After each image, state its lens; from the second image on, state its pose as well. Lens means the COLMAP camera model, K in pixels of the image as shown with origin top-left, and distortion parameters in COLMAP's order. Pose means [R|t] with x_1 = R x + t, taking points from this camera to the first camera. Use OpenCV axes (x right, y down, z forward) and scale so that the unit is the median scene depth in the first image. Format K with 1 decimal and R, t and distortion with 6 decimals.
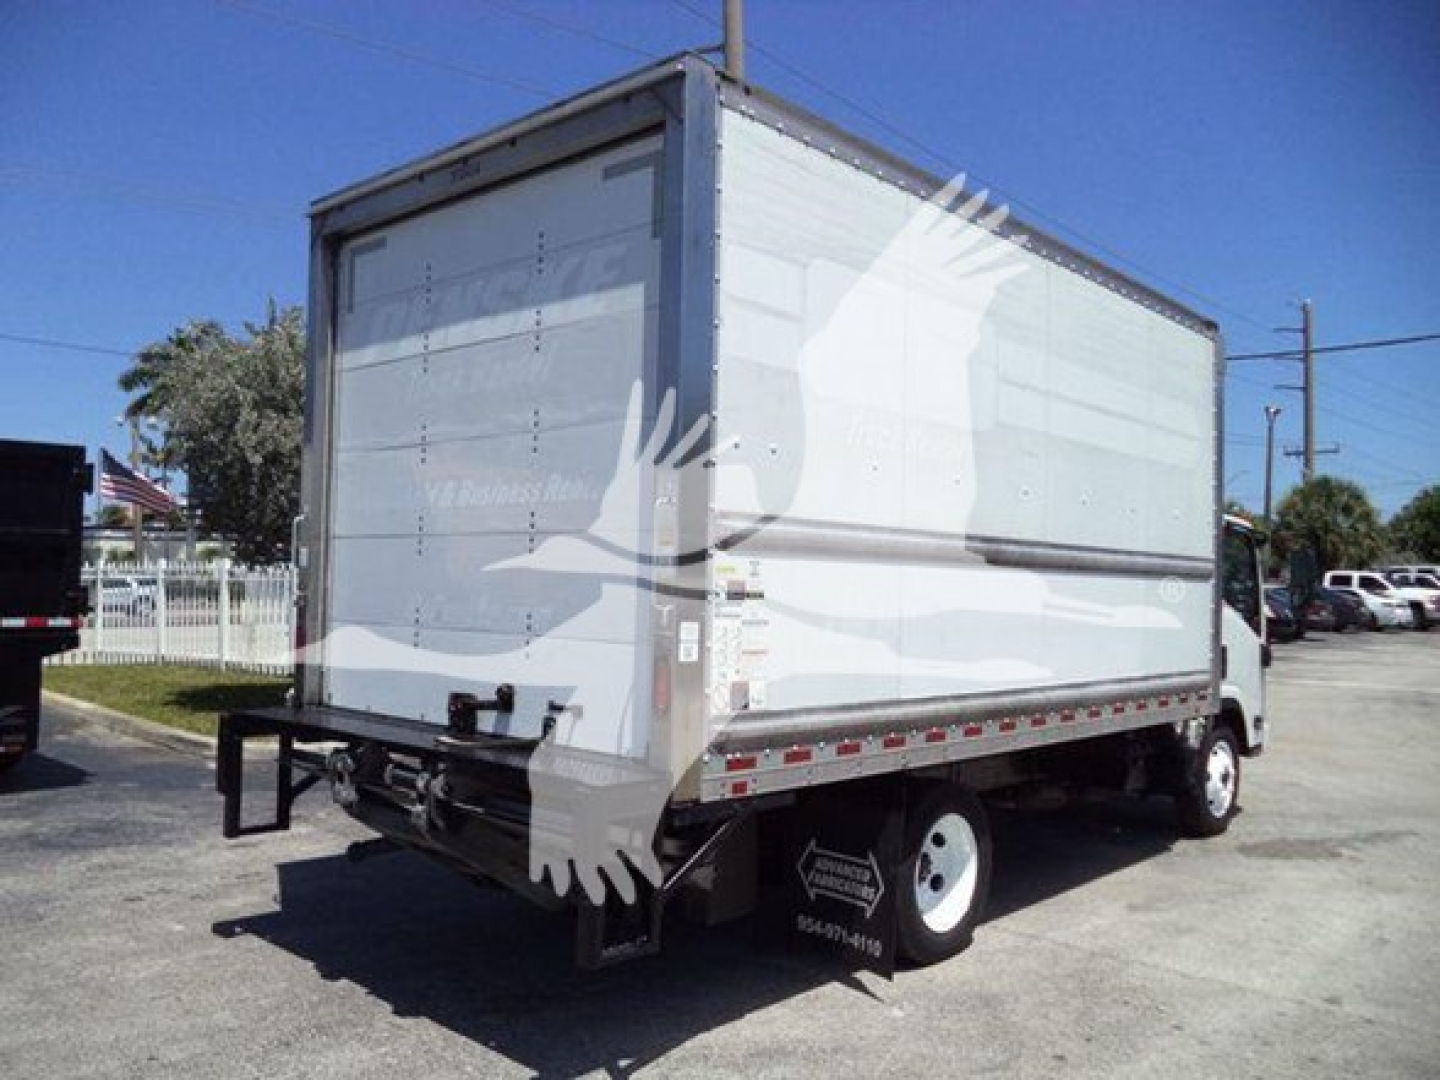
lens RADIAL K [[1177.5, 0, 717.6], [0, 1177.5, 531.0], [0, 0, 1]] dist [0.005793, -0.079541]
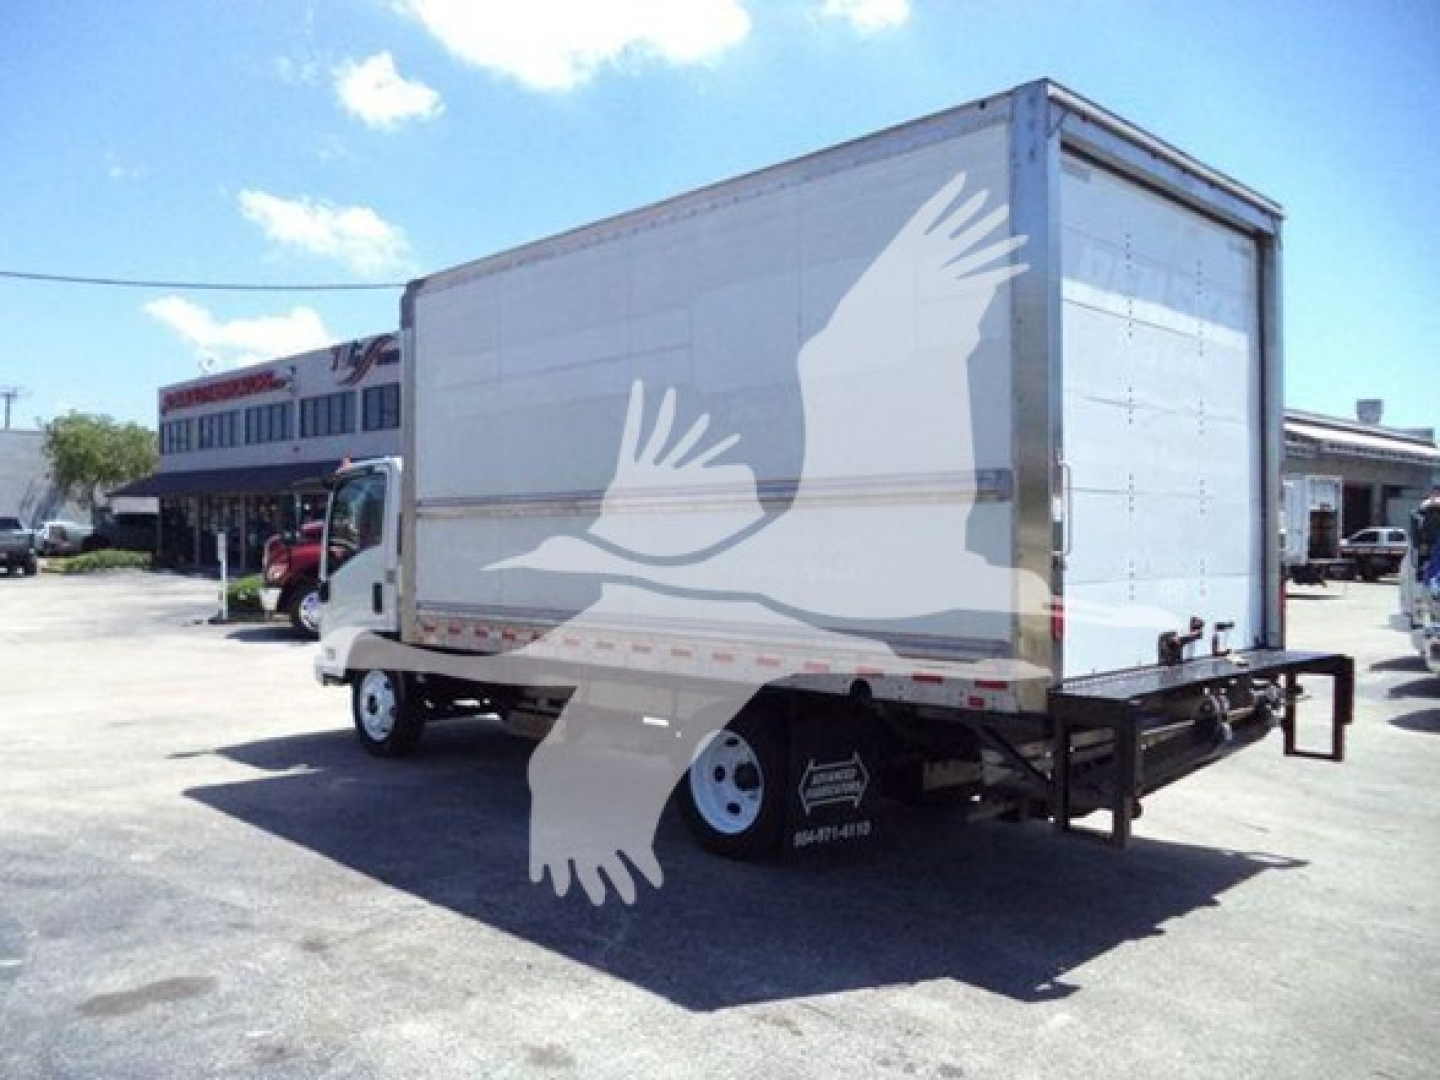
lens RADIAL K [[1161.4, 0, 753.0], [0, 1161.4, 546.2], [0, 0, 1]] dist [-0.023962, 0.005568]
pose [[0.046532, -0.026437, 0.998567, -1.310085], [-0.040806, 0.998765, 0.028344, 0.035386], [-0.998083, -0.042066, 0.045396, 1.296766]]
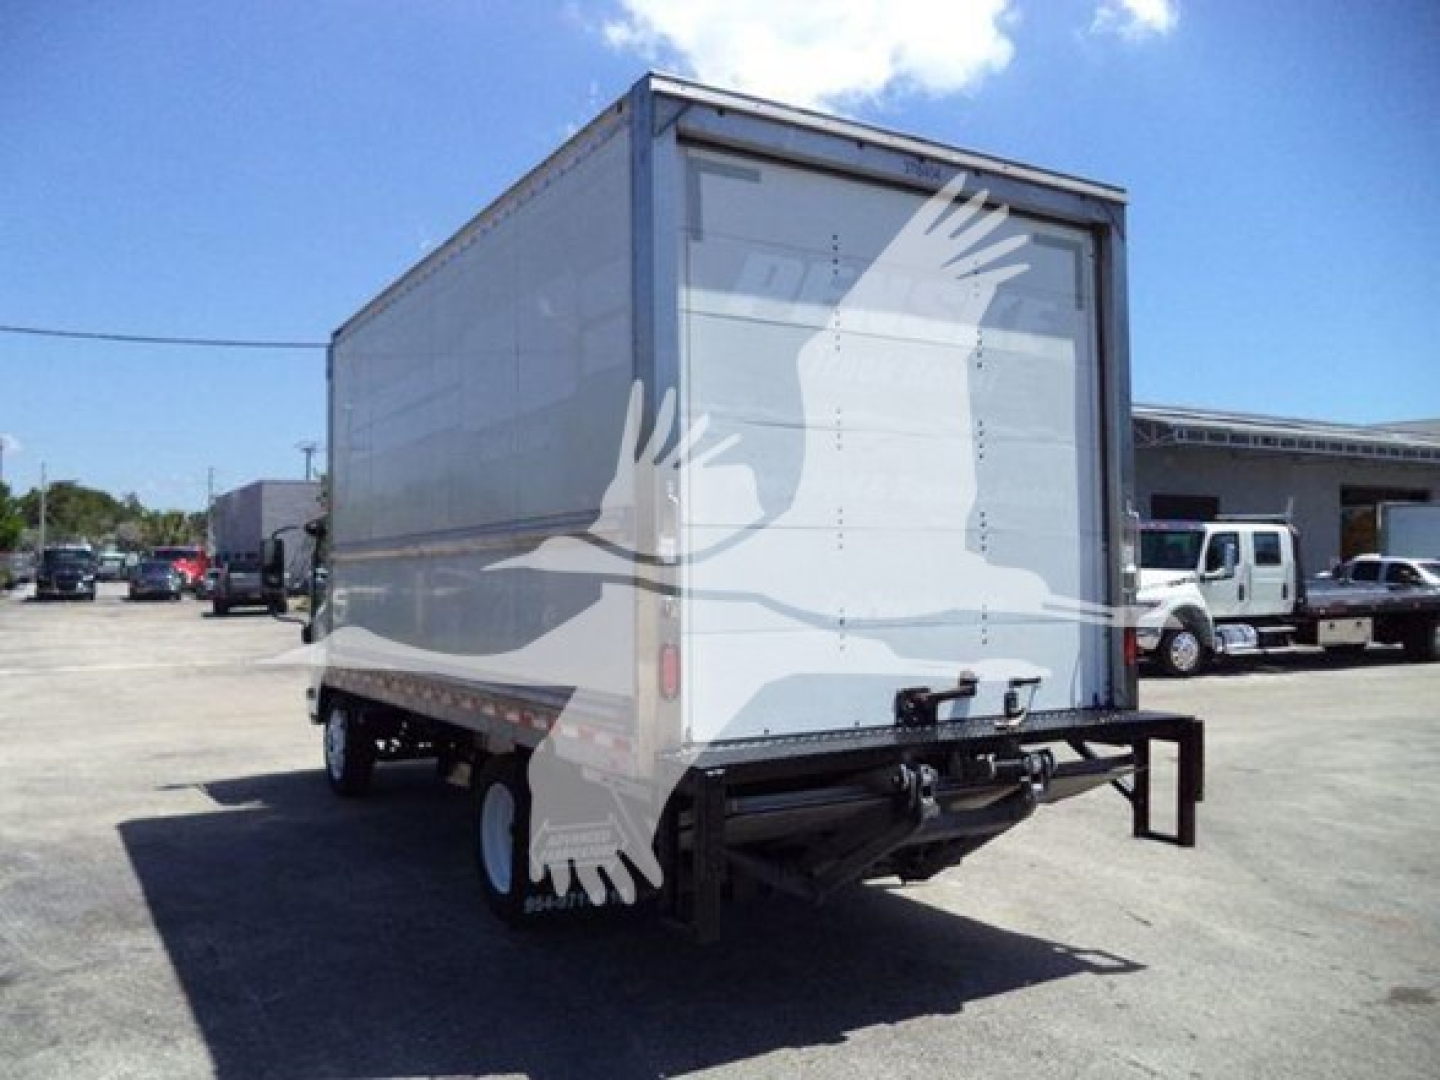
lens RADIAL K [[1177.9, 0, 737.2], [0, 1177.9, 533.2], [0, 0, 1]] dist [-0.028311, -0.005037]
pose [[0.266408, 0.014739, 0.963748, -1.167151], [-0.029924, 0.999528, -0.007014, 0.016532], [-0.963396, -0.026970, 0.266724, 0.839080]]
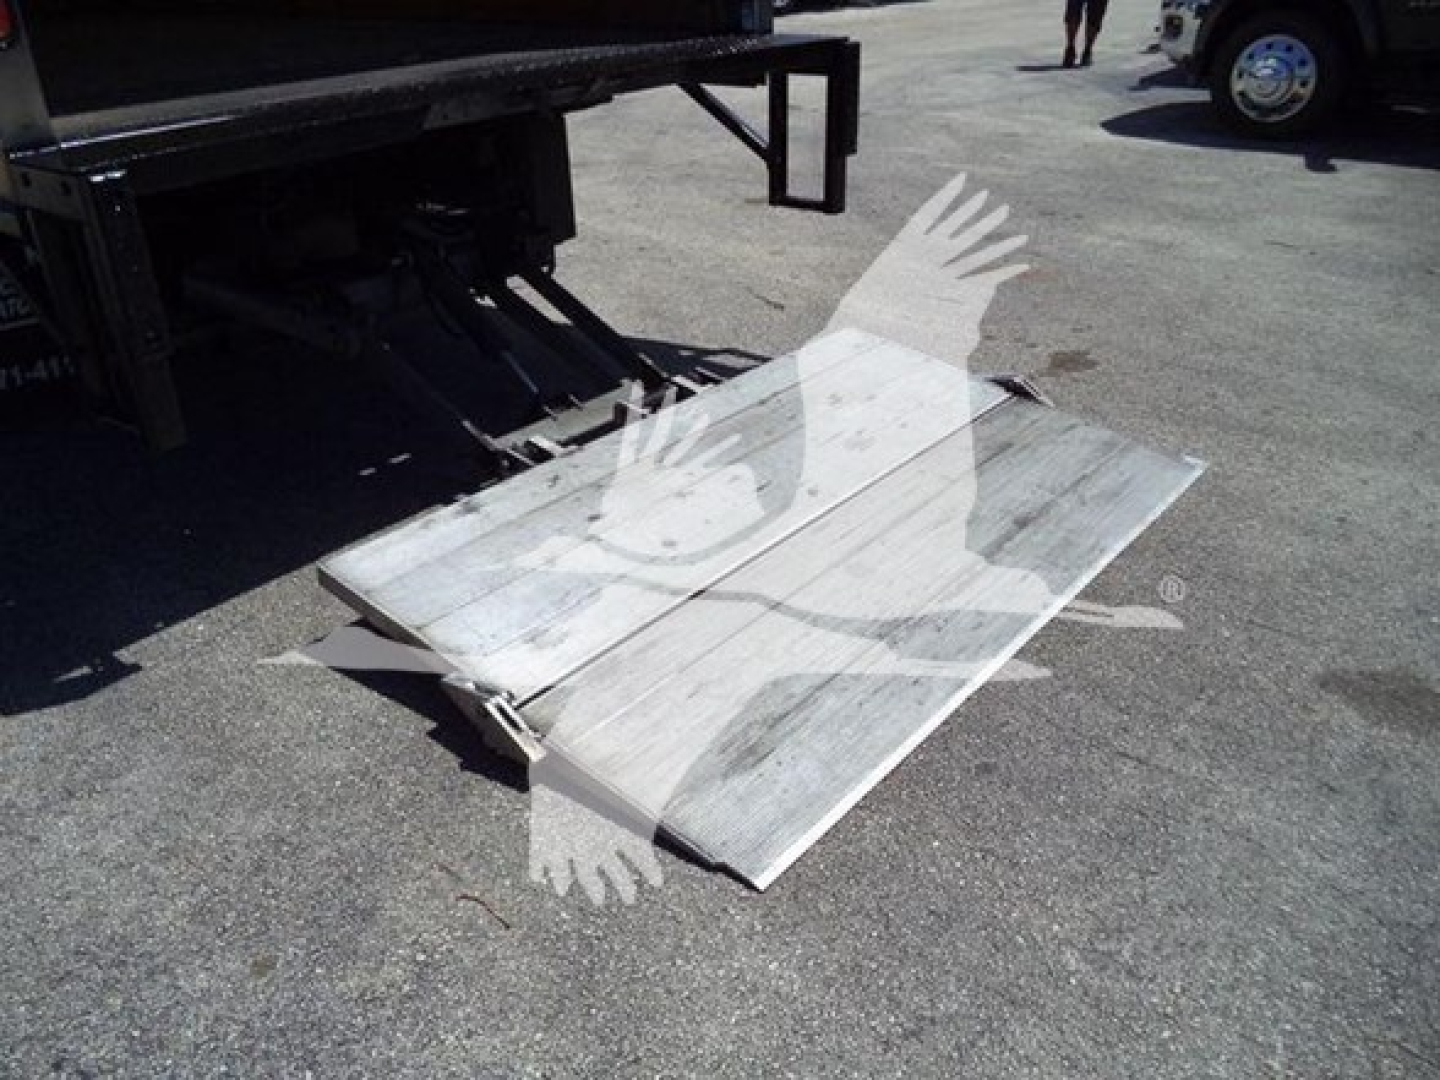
lens RADIAL K [[1192.6, 0, 721.4], [0, 1192.6, 554.5], [0, 0, 1]] dist [-0.016712, 0.004934]
pose [[-0.060806, -0.494533, 0.867029, -0.904865], [-0.012134, 0.868939, 0.494771, 0.068679], [-0.998076, 0.019564, -0.058837, 0.858167]]
